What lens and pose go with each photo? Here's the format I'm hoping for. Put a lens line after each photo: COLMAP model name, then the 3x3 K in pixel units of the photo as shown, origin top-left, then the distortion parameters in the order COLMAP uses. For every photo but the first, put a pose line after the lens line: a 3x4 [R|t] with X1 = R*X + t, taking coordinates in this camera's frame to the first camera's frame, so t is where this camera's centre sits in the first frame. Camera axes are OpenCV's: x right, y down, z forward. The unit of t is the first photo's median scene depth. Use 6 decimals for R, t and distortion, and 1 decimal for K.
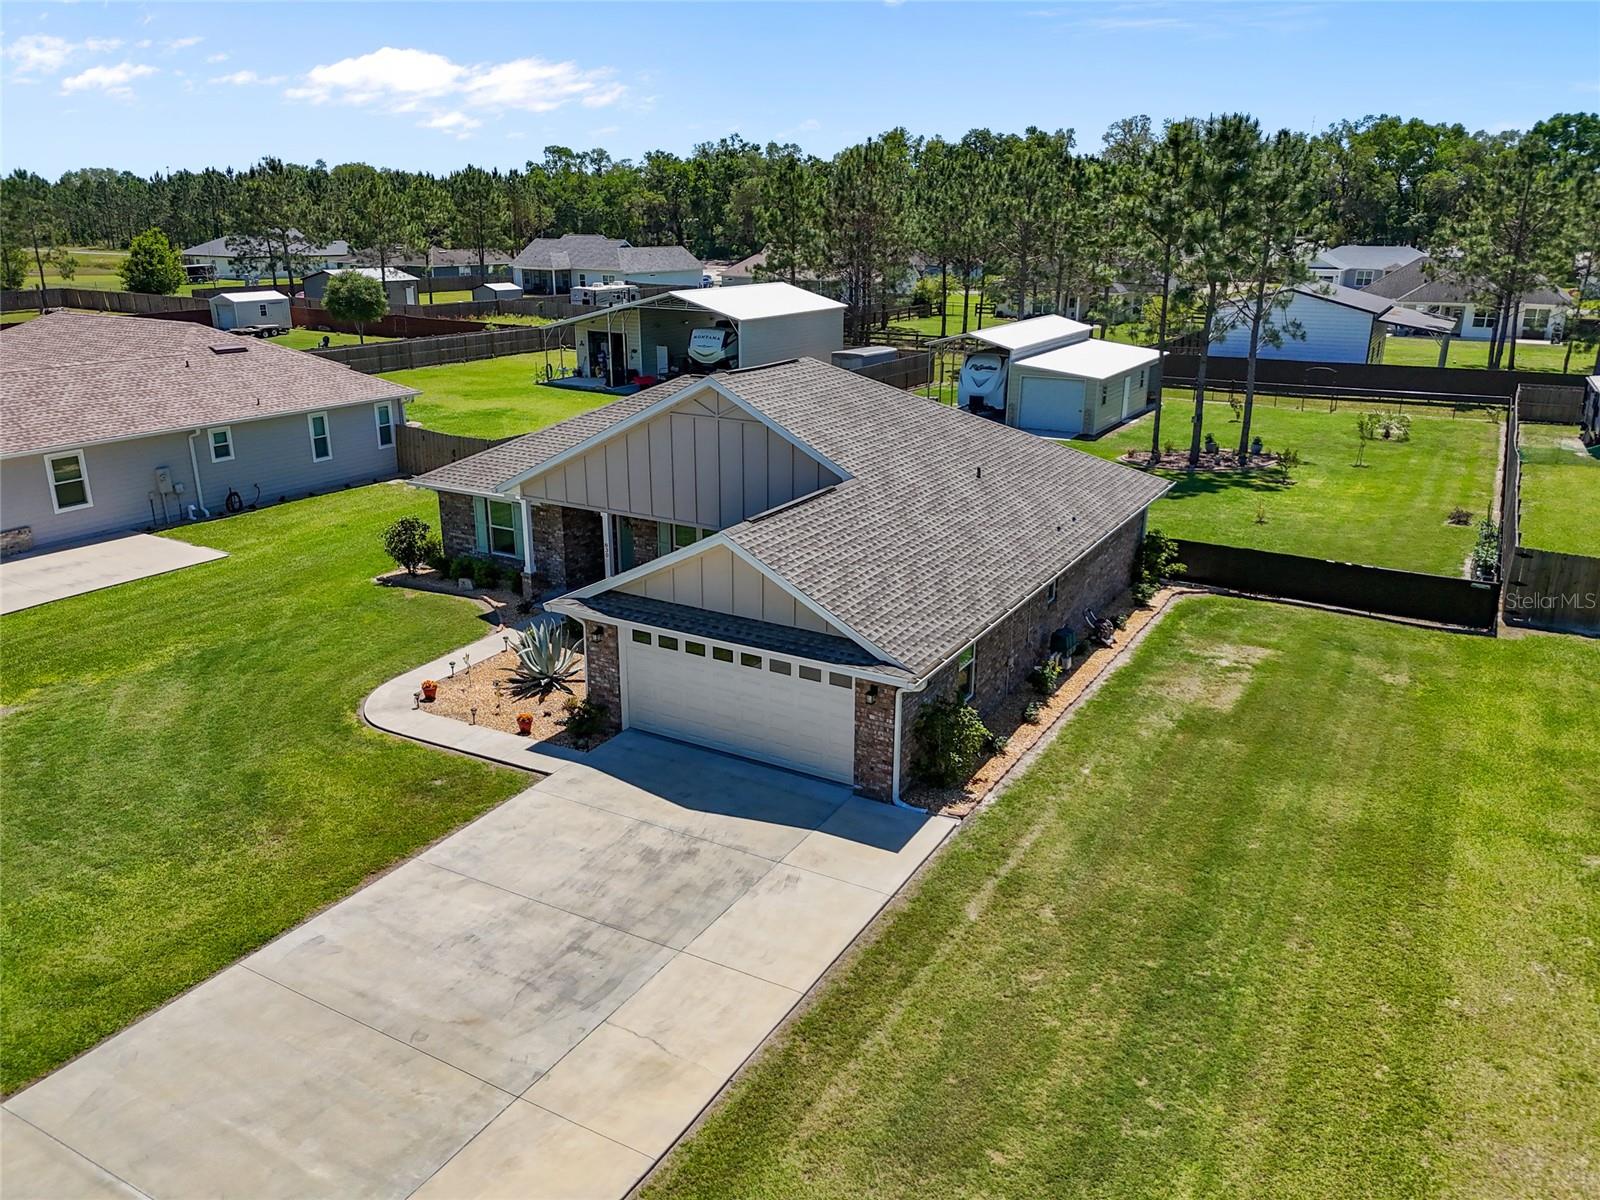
lens RADIAL K [[1176.7, 0, 807.2], [0, 1176.7, 593.2], [0, 0, 1]] dist [0.070676, -0.064573]
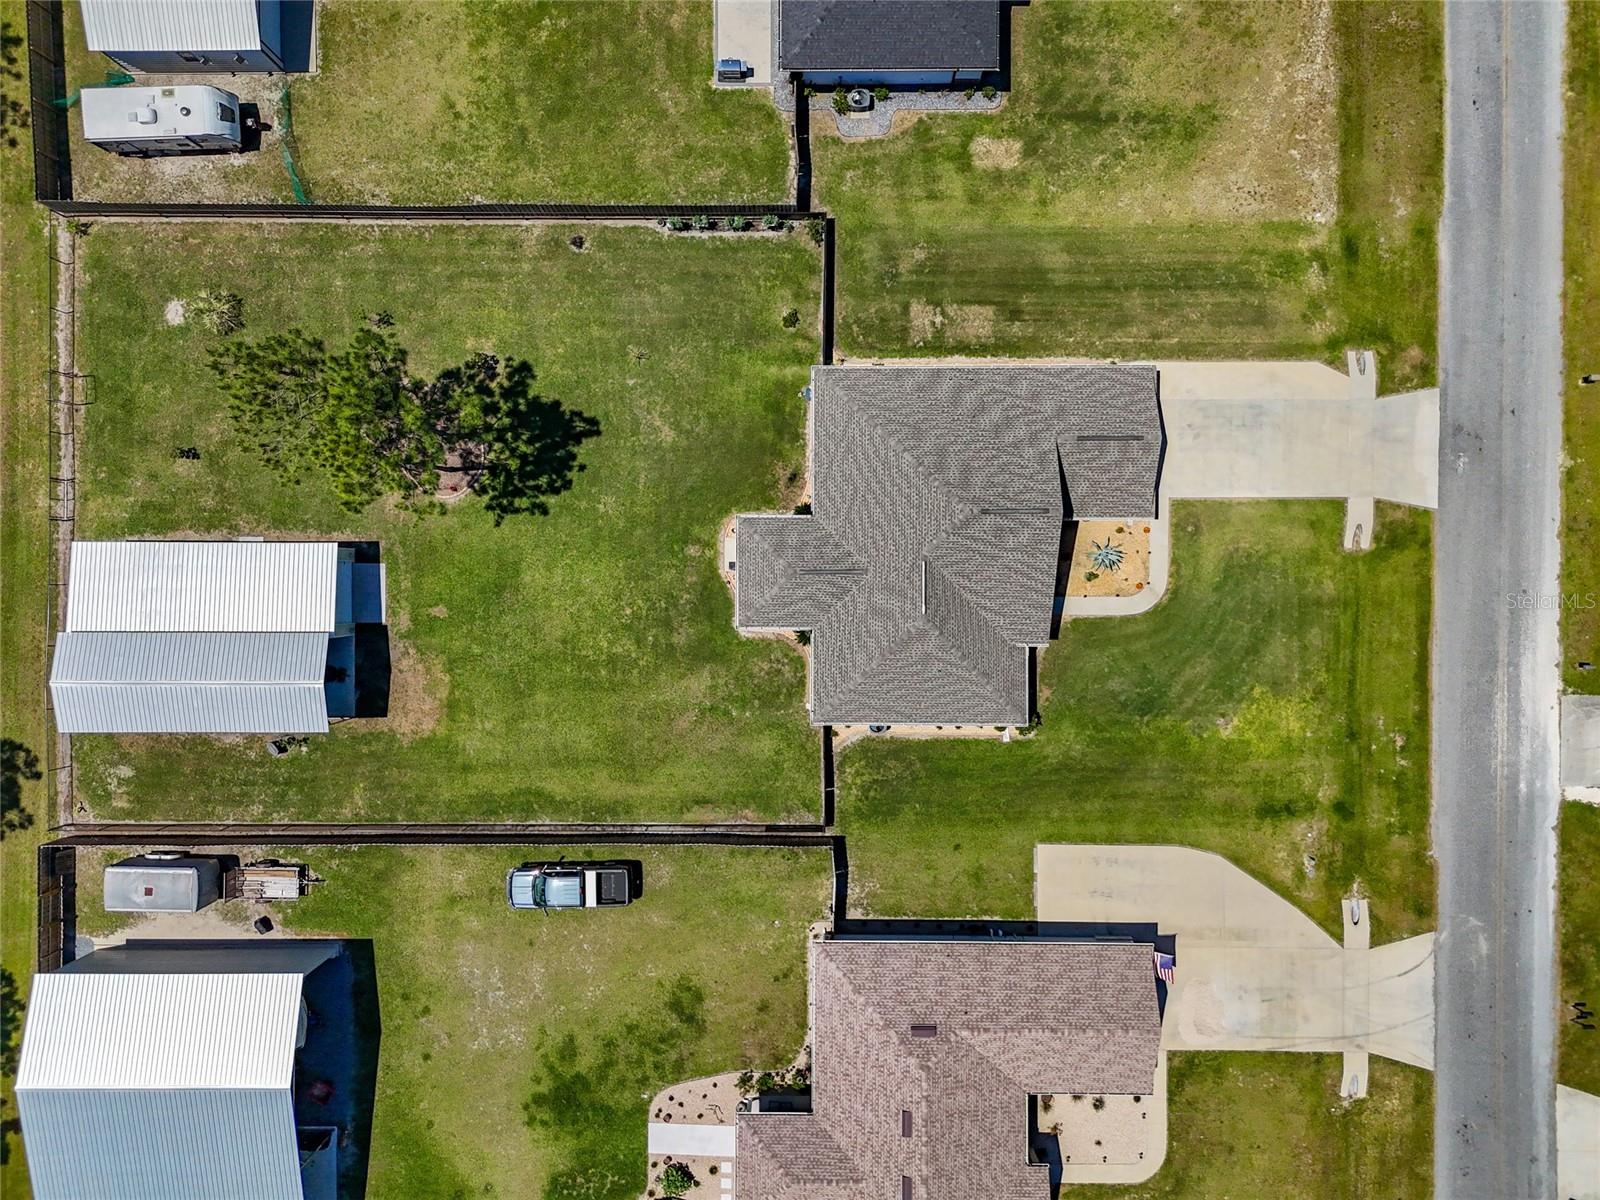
lens RADIAL K [[1176.7, 0, 807.2], [0, 1176.7, 593.2], [0, 0, 1]] dist [0.070676, -0.064573]
pose [[-0.491437, -0.870756, -0.016533, 0.049228], [0.268112, -0.169324, 0.948391, -2.190565], [-0.828617, 0.461642, 0.316672, 0.700718]]
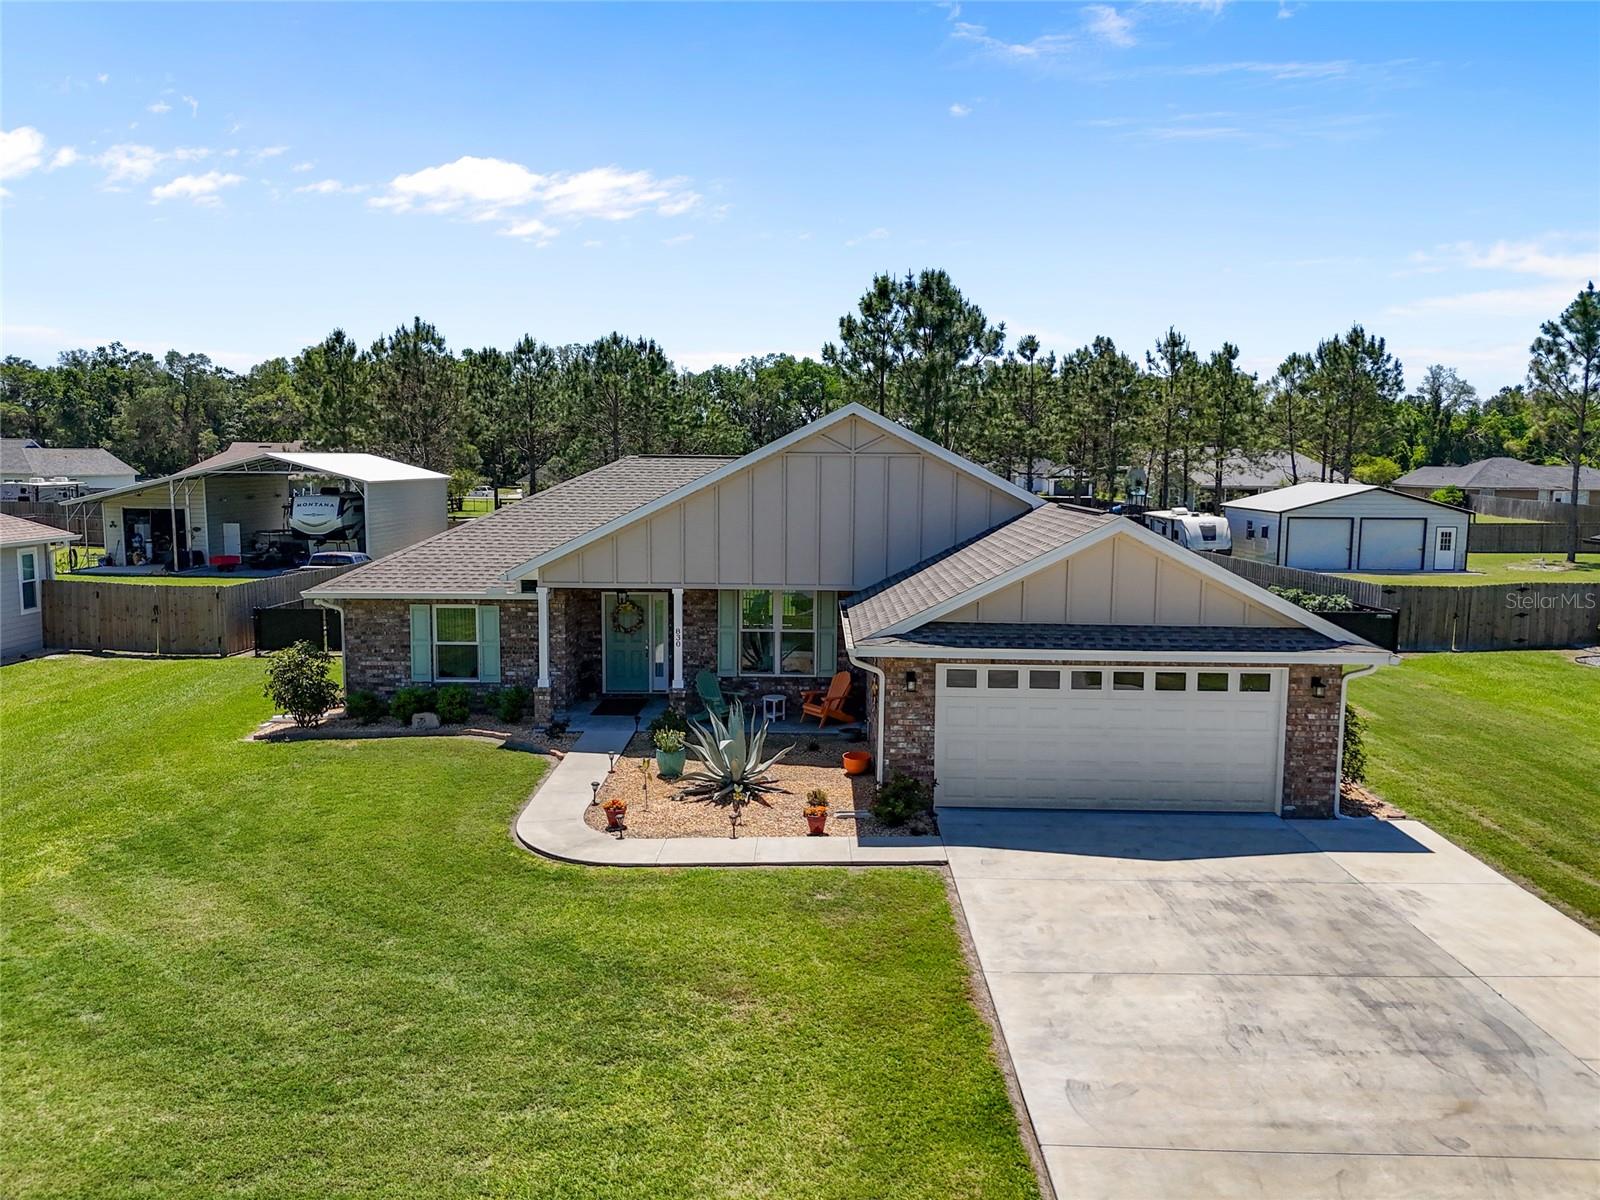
lens RADIAL K [[1176.7, 0, 807.2], [0, 1176.7, 593.2], [0, 0, 1]] dist [0.070676, -0.064573]
pose [[0.873907, -0.055830, 0.482876, -0.481842], [0.146784, 0.977319, -0.152651, 0.068195], [-0.463401, 0.204281, 0.862281, 0.284746]]
